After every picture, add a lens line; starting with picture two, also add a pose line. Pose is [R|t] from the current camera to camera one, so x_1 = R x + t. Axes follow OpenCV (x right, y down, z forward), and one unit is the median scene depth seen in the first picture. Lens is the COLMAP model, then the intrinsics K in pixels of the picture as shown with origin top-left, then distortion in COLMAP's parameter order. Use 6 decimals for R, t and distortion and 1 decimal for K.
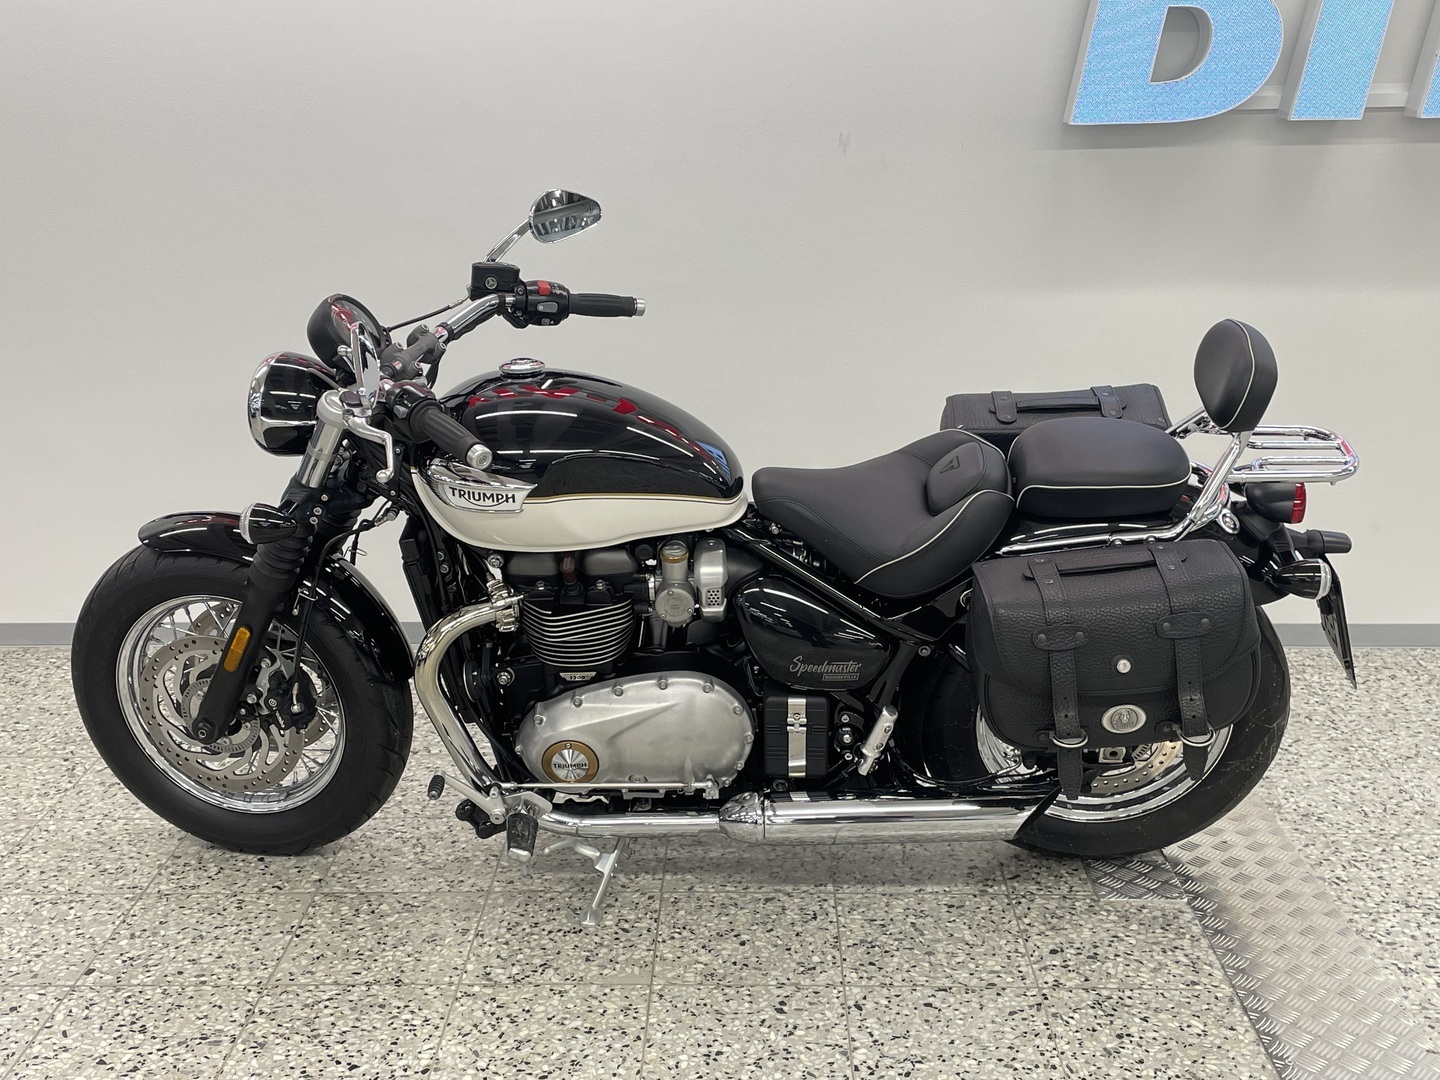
lens RADIAL K [[1680.5, 0, 725.4], [0, 1680.5, 499.2], [0, 0, 1]] dist [0.051659, 0.000000]
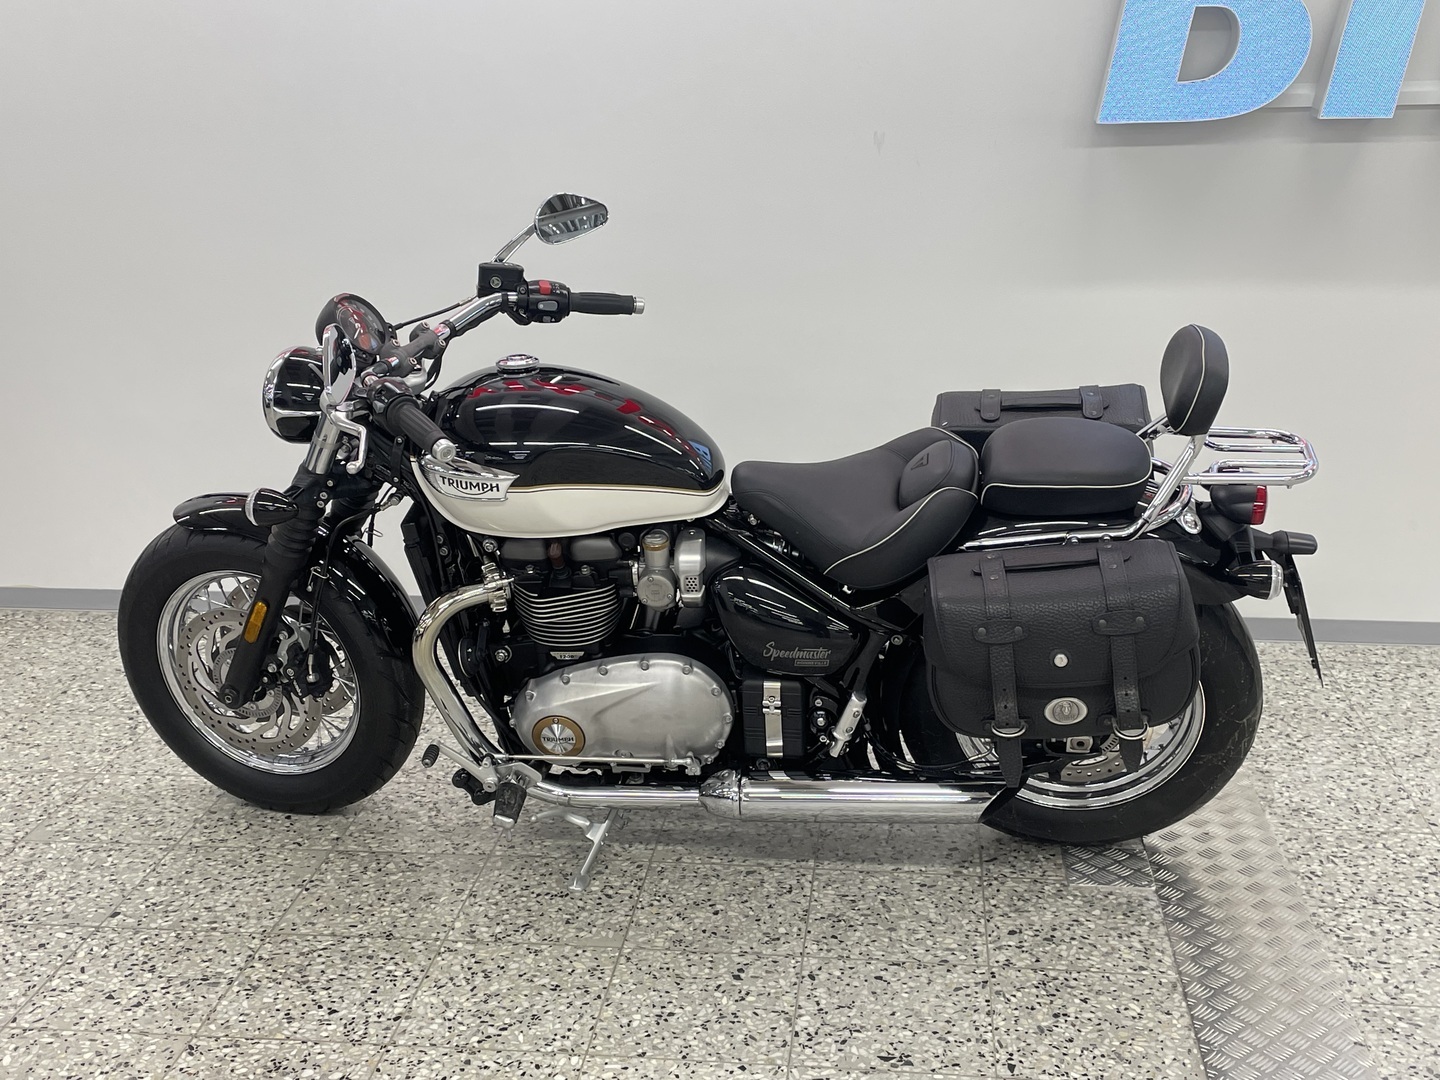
lens RADIAL K [[1680.5, 0, 738.1], [0, 1680.5, 492.2], [0, 0, 1]] dist [0.051659, 0.000000]
pose [[0.995888, 0.017822, -0.088818, 0.112310], [-0.016766, 0.999780, 0.012628, -0.012688], [0.089023, -0.011087, 0.995968, -0.043915]]
